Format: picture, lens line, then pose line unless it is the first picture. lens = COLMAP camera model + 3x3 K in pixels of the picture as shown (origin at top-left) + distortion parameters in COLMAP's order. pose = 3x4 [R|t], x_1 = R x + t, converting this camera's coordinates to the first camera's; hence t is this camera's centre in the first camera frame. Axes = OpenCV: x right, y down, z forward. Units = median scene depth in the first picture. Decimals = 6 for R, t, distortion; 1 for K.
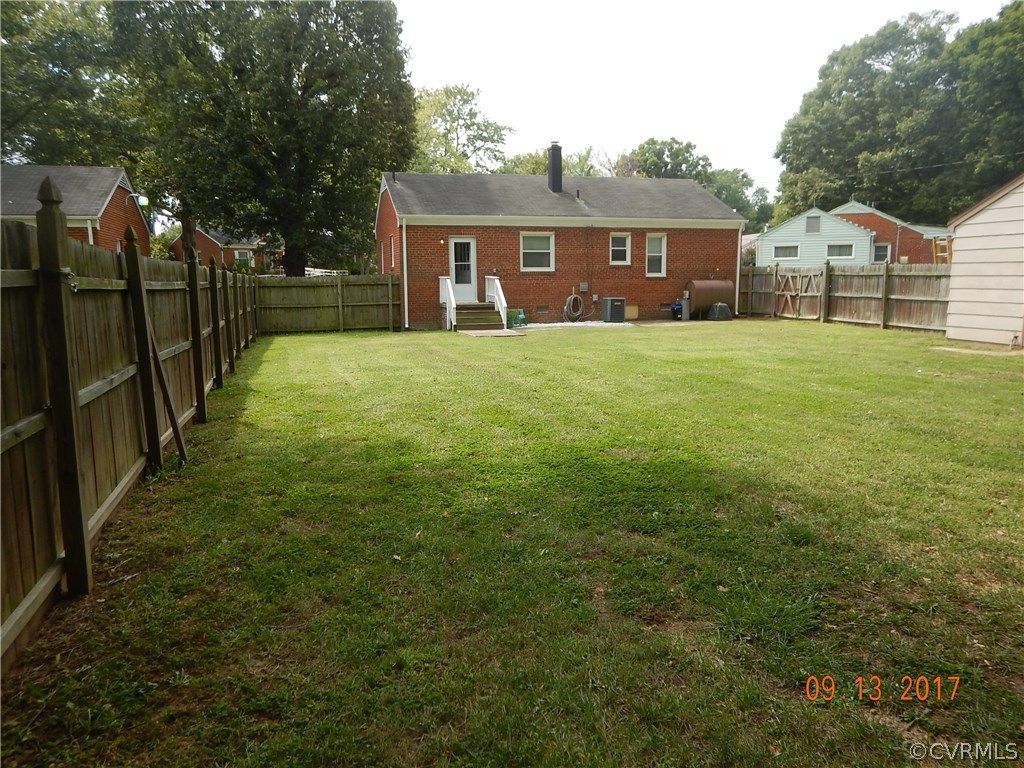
lens RADIAL K [[725.7, 0, 514.9], [0, 725.7, 373.5], [0, 0, 1]] dist [0.000478, 0.000834]
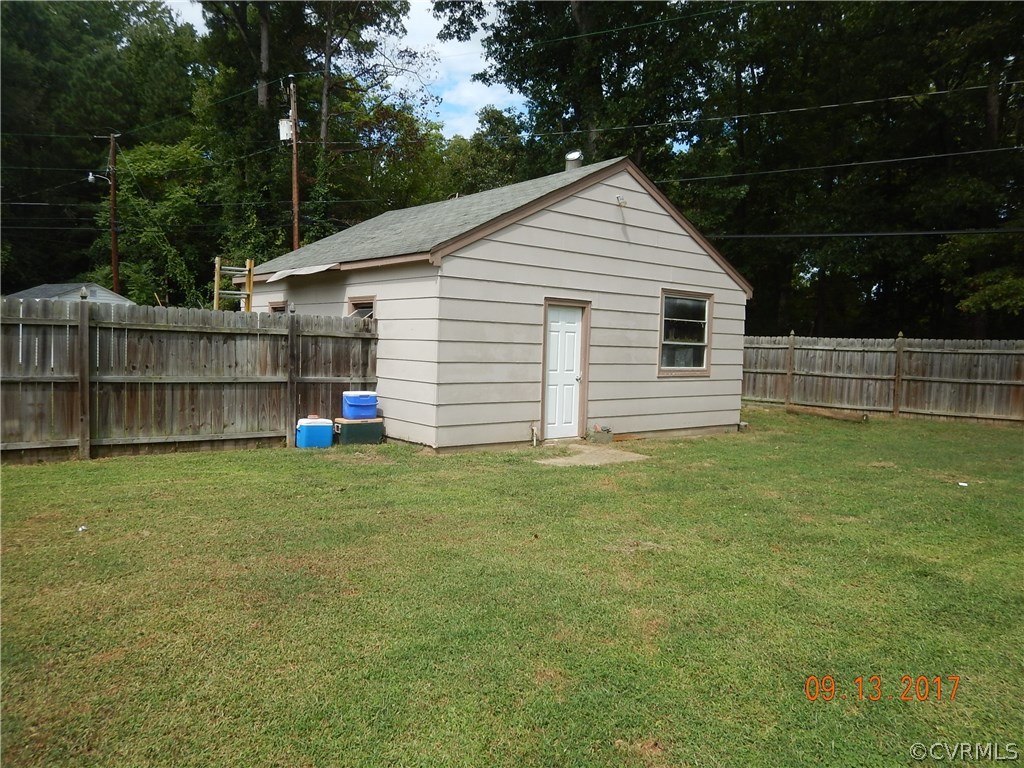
lens RADIAL K [[725.7, 0, 513.1], [0, 725.7, 381.5], [0, 0, 1]] dist [0.000478, 0.000834]
pose [[-0.399018, -0.061284, 0.914893, 0.037044], [0.089903, 0.990342, 0.105548, -0.135343], [-0.912525, 0.124367, -0.389654, 1.006699]]
